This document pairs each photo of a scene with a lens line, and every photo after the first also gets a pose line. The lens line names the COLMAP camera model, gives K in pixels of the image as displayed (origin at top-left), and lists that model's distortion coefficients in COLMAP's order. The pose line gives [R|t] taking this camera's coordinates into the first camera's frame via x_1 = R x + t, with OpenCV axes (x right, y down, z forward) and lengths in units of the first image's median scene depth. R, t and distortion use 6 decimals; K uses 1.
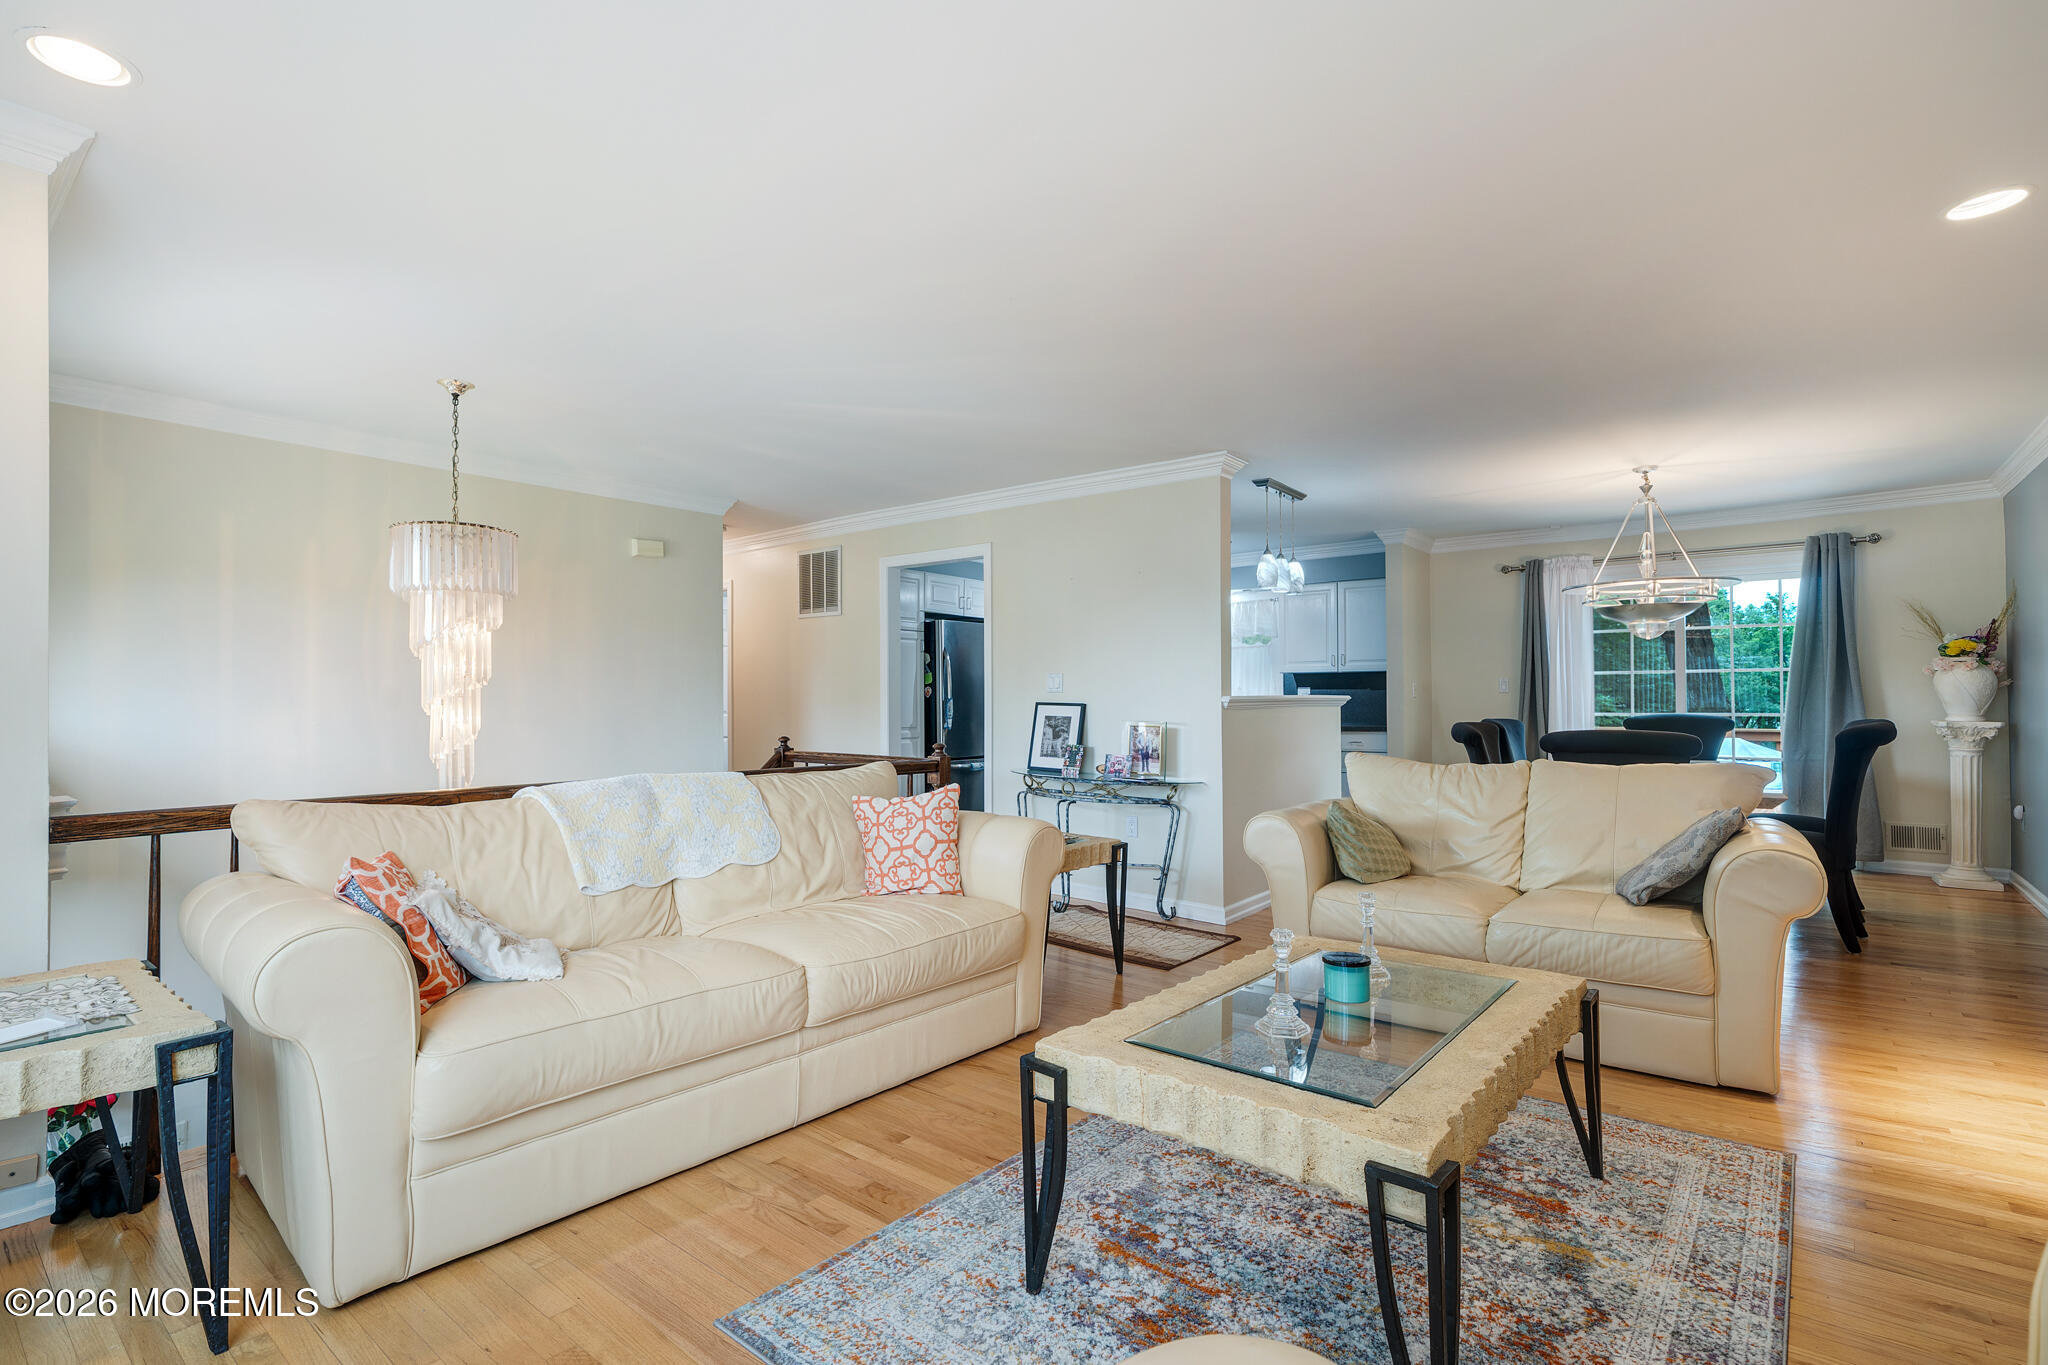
lens RADIAL K [[959.1, 0, 1006.0], [0, 959.1, 688.8], [0, 0, 1]] dist [0.009871, -0.000125]
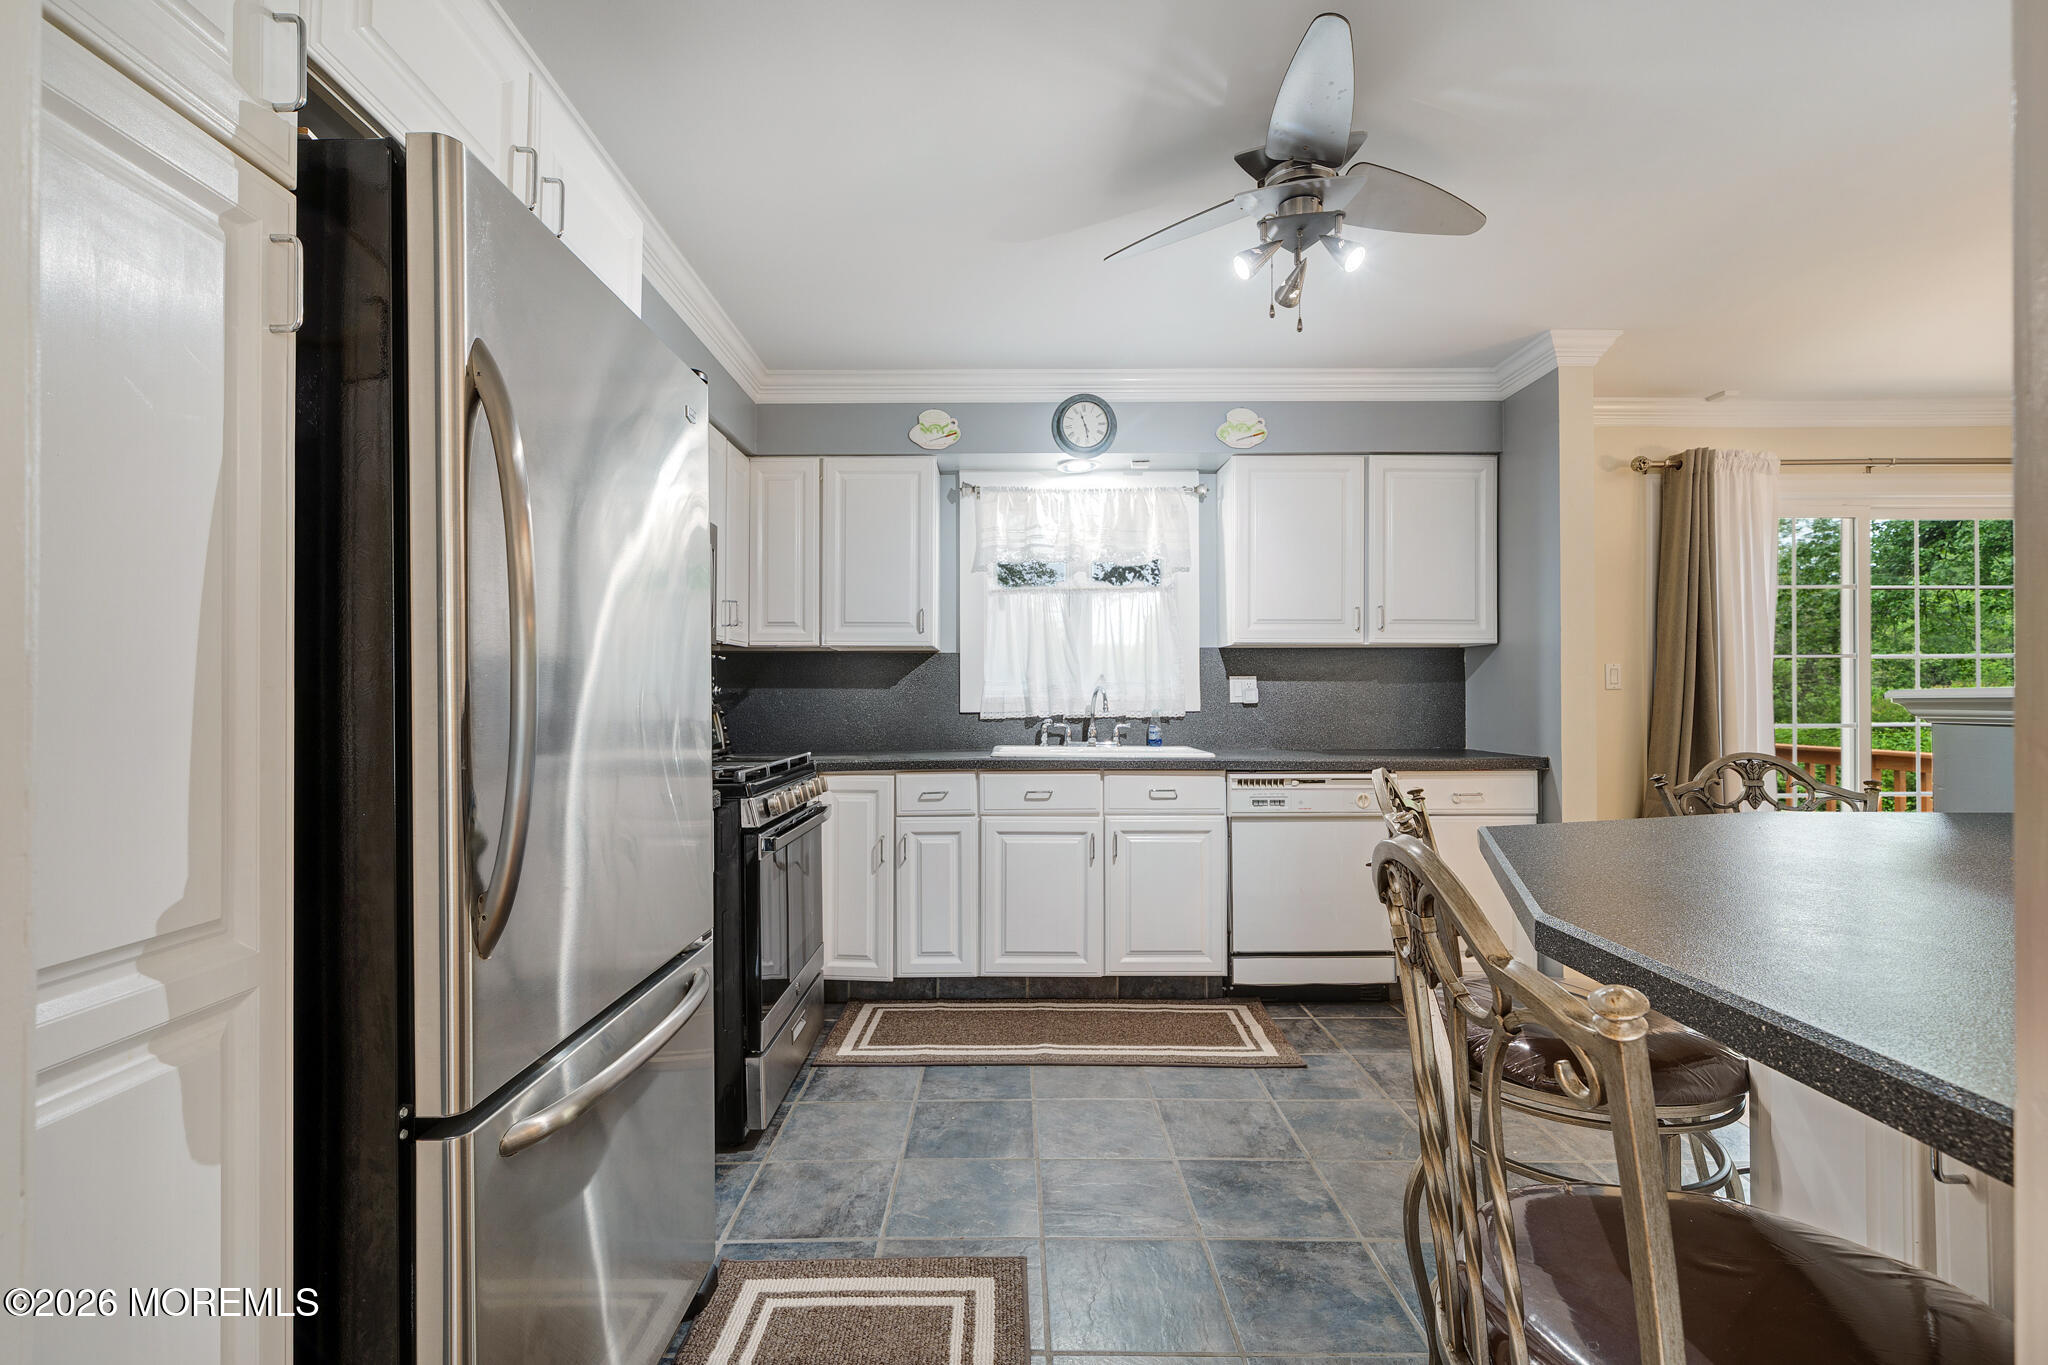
lens RADIAL K [[904.3, 0, 1015.8], [0, 904.3, 695.2], [0, 0, 1]] dist [-0.001304, -0.000081]
pose [[0.766719, 0.008487, 0.641926, -0.114614], [-0.007574, 0.999963, -0.004174, 0.016182], [-0.641938, -0.001662, 0.766755, 1.073084]]
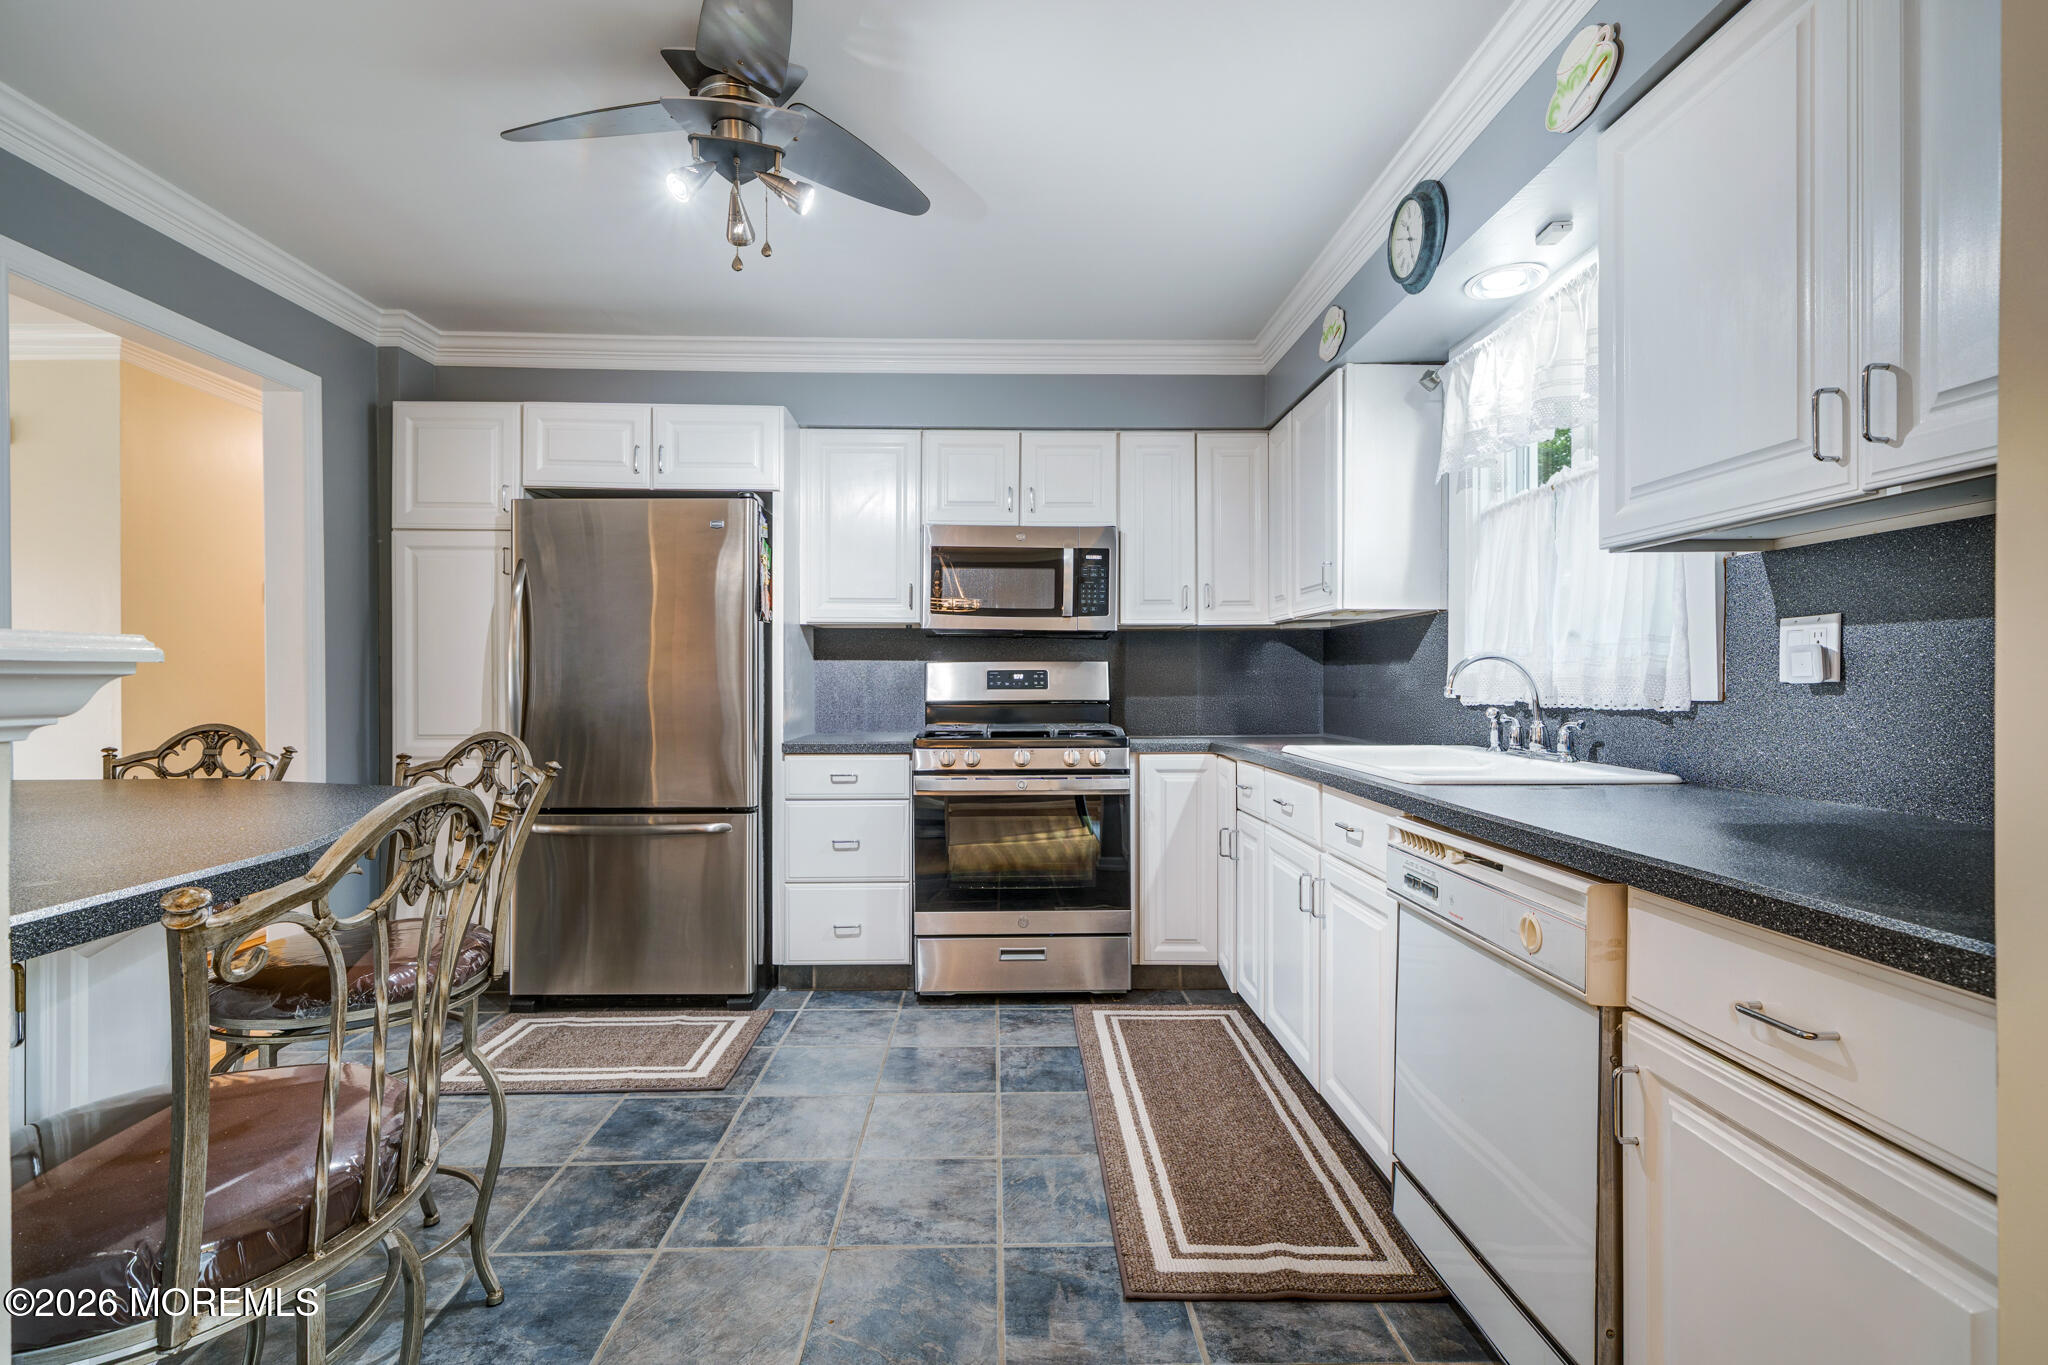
lens RADIAL K [[923.2, 0, 1024.0], [0, 923.2, 682.5], [0, 0, 1]] dist [0.010311, -0.000139]
pose [[0.667339, 0.004814, -0.744738, 0.513700], [0.003475, 0.999948, 0.009577, 0.014136], [0.744746, -0.008979, 0.667288, 1.125872]]
